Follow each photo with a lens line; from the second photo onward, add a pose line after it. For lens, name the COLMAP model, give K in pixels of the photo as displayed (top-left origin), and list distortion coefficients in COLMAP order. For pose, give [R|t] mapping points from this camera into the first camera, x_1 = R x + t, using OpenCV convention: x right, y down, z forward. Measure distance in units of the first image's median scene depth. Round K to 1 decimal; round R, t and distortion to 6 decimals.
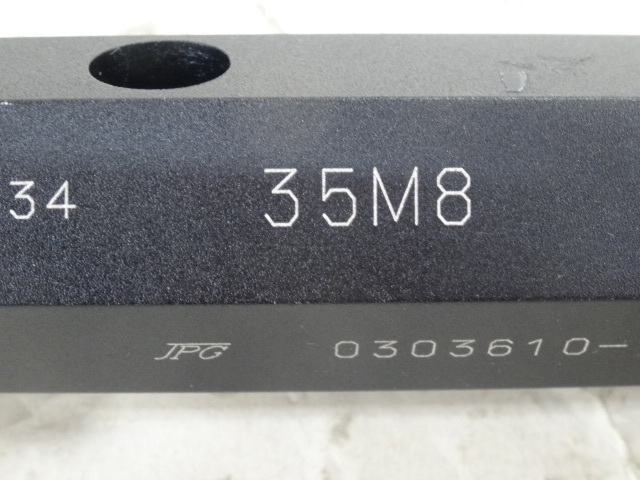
lens RADIAL K [[1235.6, 0, 320.0], [0, 1235.6, 240.0], [0, 0, 1]] dist [0.039701, -0.221150]
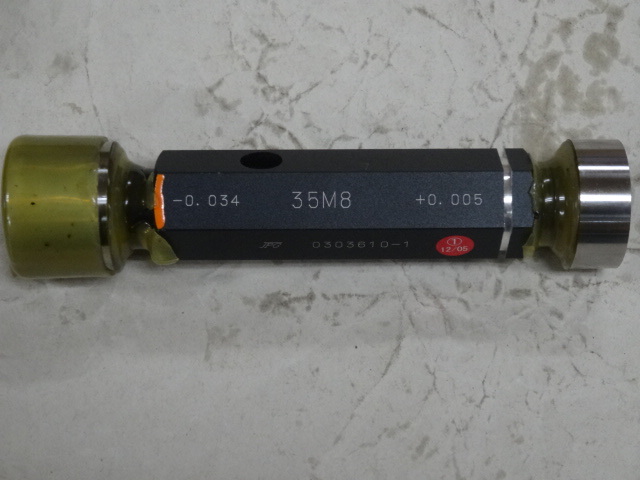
lens RADIAL K [[1235.6, 0, 320.0], [0, 1235.6, 240.0], [0, 0, 1]] dist [0.039701, -0.221150]
pose [[0.999920, 0.004304, -0.011924, 0.072608], [-0.004321, 0.999990, -0.001400, 0.080236], [0.011918, 0.001451, 0.999928, -2.397091]]
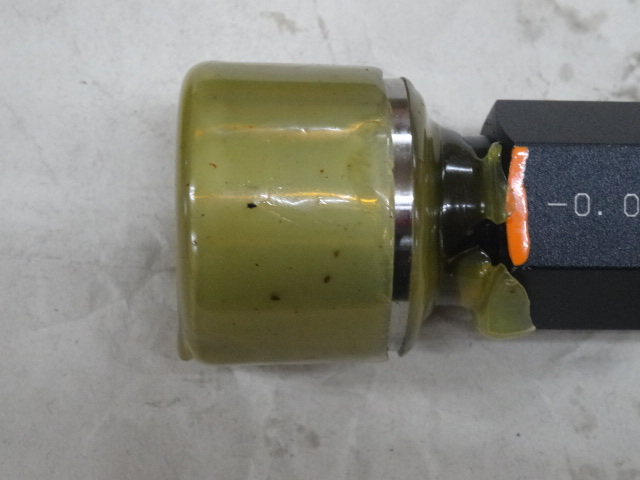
lens RADIAL K [[1235.6, 0, 320.0], [0, 1235.6, 240.0], [0, 0, 1]] dist [0.039701, -0.221150]
pose [[0.999299, 0.018271, 0.032687, -0.704650], [-0.017708, 0.999691, -0.017440, 0.047276], [-0.032995, 0.016849, 0.999313, -0.584705]]
